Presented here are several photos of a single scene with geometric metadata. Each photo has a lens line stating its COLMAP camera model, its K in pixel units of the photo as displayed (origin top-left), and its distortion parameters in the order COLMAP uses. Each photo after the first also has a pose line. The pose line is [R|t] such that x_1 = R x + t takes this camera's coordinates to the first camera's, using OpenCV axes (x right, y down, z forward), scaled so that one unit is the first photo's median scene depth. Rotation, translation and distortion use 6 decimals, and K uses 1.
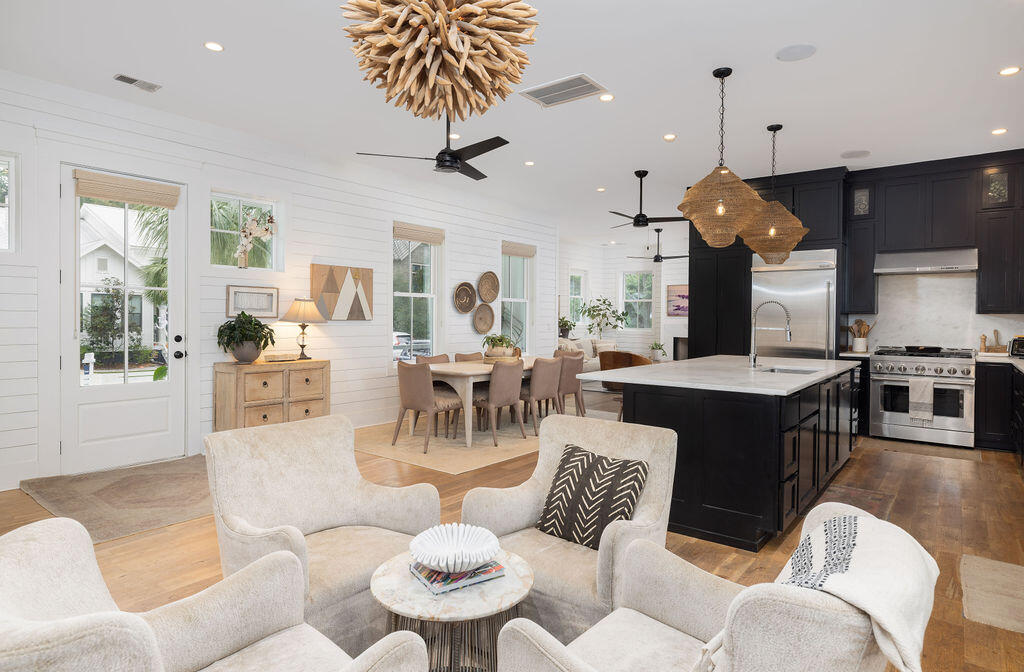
lens RADIAL K [[583.5, 0, 512.0], [0, 583.5, 336.0], [0, 0, 1]] dist [0.001171, -0.001204]
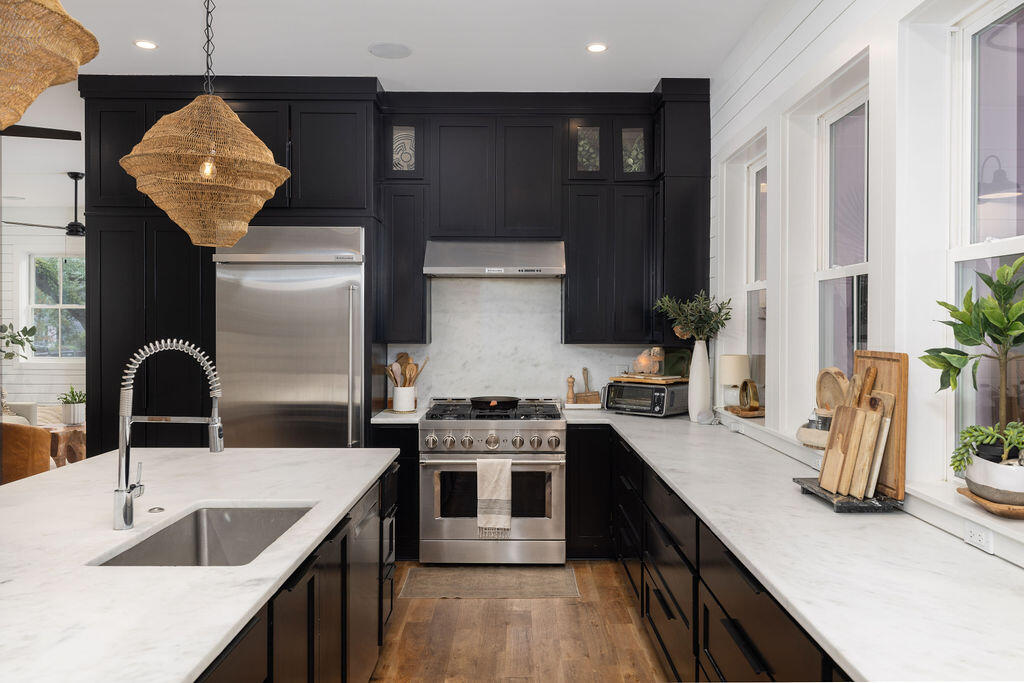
lens RADIAL K [[781.6, 0, 512.0], [0, 781.6, 341.5], [0, 0, 1]] dist [-0.110121, -0.000842]
pose [[0.794941, -0.013479, 0.606537, 0.235654], [0.013875, 0.999896, 0.004036, -0.045026], [-0.606528, 0.005208, 0.795045, 0.356336]]
